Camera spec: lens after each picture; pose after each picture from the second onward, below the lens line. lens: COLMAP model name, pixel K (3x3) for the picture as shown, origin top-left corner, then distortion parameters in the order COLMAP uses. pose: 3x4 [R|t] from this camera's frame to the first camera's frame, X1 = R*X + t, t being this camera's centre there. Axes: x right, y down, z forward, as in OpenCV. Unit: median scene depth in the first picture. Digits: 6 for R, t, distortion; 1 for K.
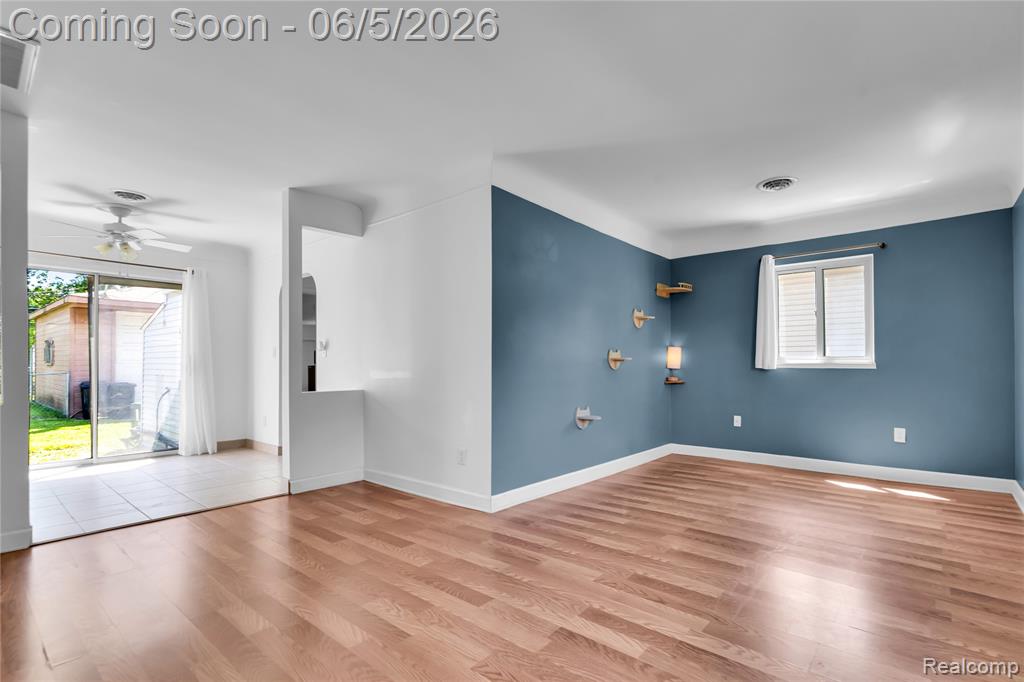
lens RADIAL K [[494.7, 0, 513.6], [0, 494.7, 361.9], [0, 0, 1]] dist [-0.001787, -0.000110]
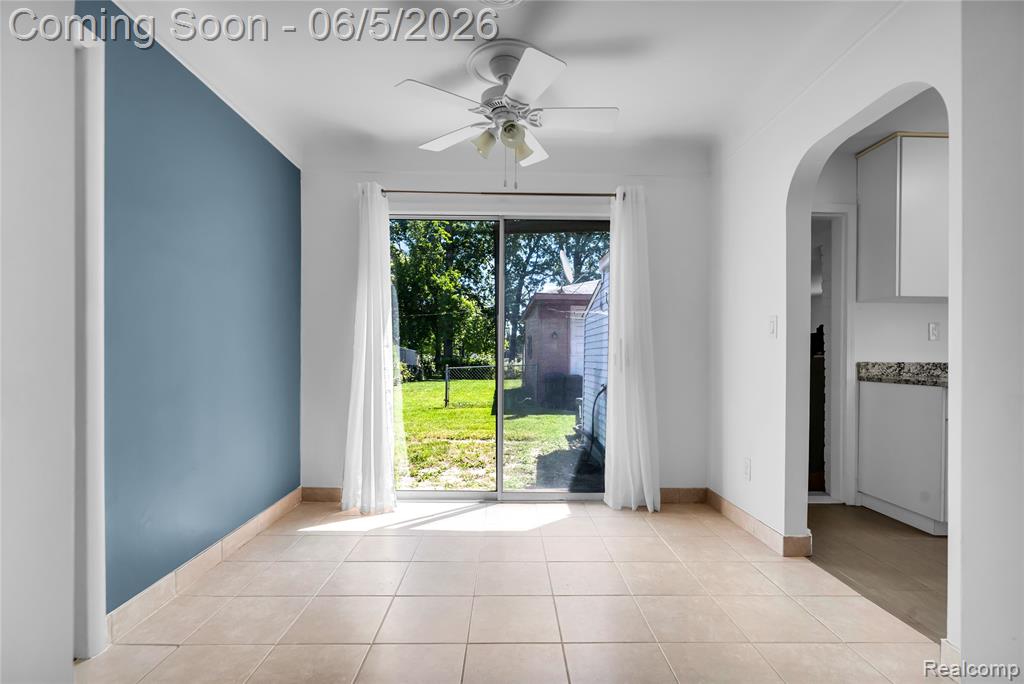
lens RADIAL K [[490.7, 0, 517.0], [0, 490.7, 356.4], [0, 0, 1]] dist [-0.000027, 0.000288]
pose [[0.682807, 0.003768, -0.730589, -0.435602], [-0.003299, 0.999992, 0.002074, 0.010277], [0.730591, 0.000995, 0.682814, 0.714212]]
